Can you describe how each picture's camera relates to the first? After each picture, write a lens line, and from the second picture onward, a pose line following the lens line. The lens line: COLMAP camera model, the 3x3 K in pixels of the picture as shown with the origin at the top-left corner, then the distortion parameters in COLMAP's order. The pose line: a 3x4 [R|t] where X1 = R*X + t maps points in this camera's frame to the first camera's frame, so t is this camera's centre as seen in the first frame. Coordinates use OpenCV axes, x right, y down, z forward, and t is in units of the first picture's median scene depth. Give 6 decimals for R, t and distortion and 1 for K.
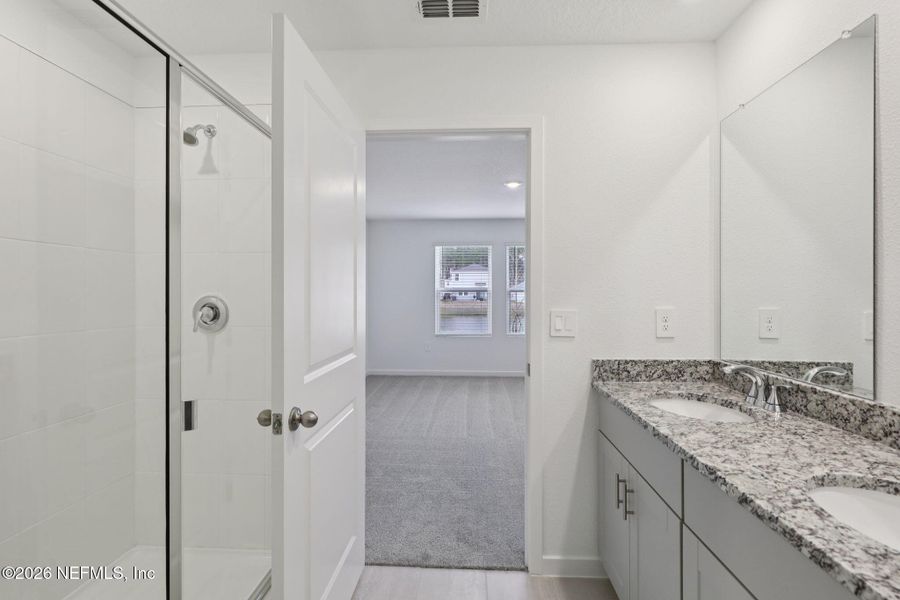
lens RADIAL K [[413.9, 0, 450.7], [0, 413.9, 295.6], [0, 0, 1]] dist [-0.009680, -0.001164]
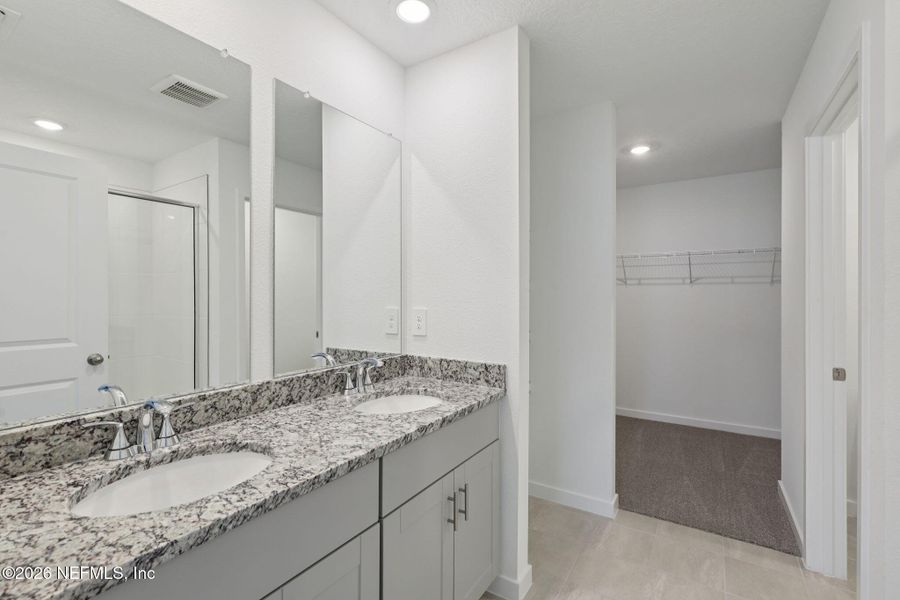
lens RADIAL K [[413.9, 0, 449.8], [0, 413.9, 296.3], [0, 0, 1]] dist [-0.009680, -0.001164]
pose [[-0.870030, -0.003700, 0.492985, -0.083211], [0.002351, 0.999929, 0.011652, -0.012085], [-0.492993, 0.011297, -0.869960, 1.803909]]
